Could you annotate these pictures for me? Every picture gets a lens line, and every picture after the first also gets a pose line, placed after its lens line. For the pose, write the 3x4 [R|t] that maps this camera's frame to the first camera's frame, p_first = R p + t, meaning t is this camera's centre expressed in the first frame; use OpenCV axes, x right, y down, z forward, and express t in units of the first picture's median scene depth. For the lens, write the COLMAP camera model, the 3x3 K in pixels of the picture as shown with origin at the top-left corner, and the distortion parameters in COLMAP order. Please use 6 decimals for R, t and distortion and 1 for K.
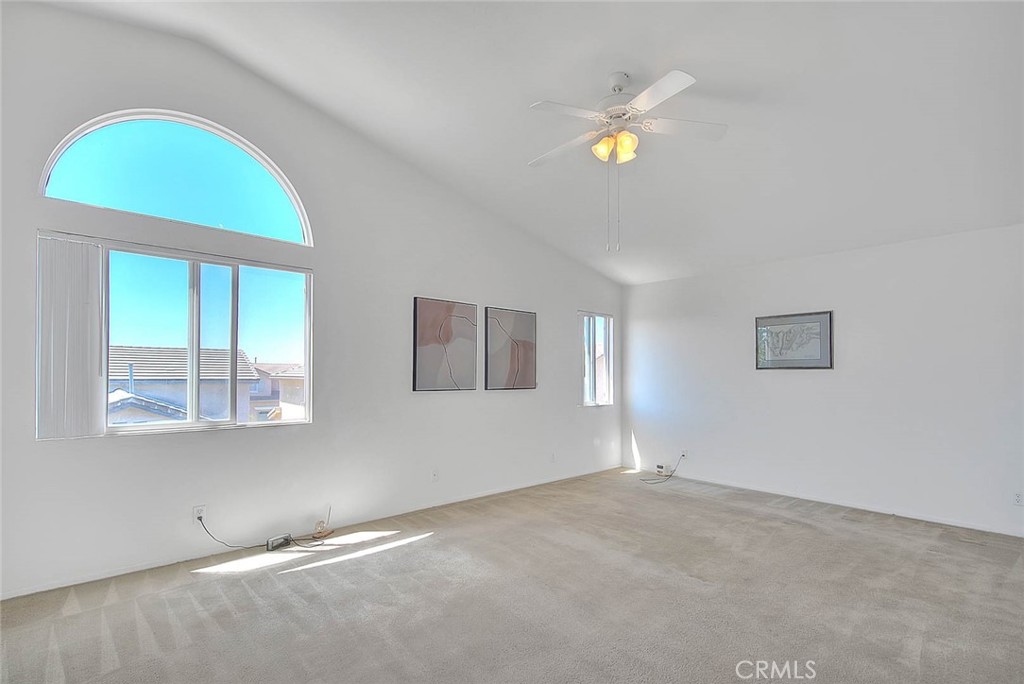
lens RADIAL K [[437.0, 0, 511.1], [0, 437.0, 381.8], [0, 0, 1]] dist [-0.000775, -0.000121]
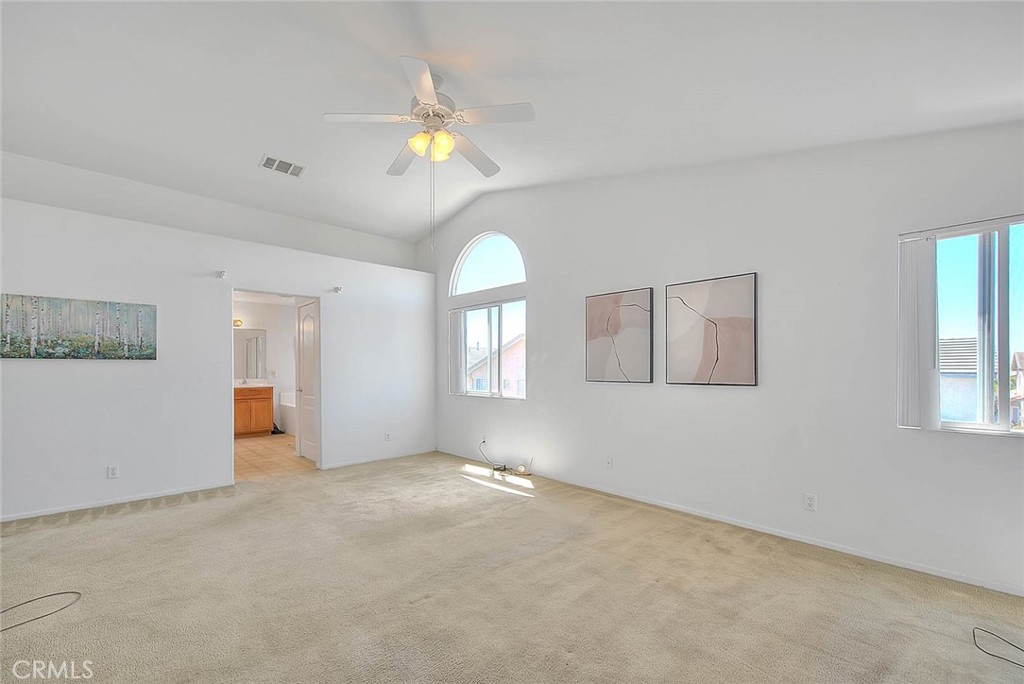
lens RADIAL K [[421.6, 0, 506.7], [0, 421.6, 363.8], [0, 0, 1]] dist [-0.000254, -0.000577]
pose [[0.078302, -0.009696, -0.996883, 0.823987], [-0.017618, 0.999783, -0.011108, -0.006500], [0.996774, 0.018432, 0.078114, 0.691996]]
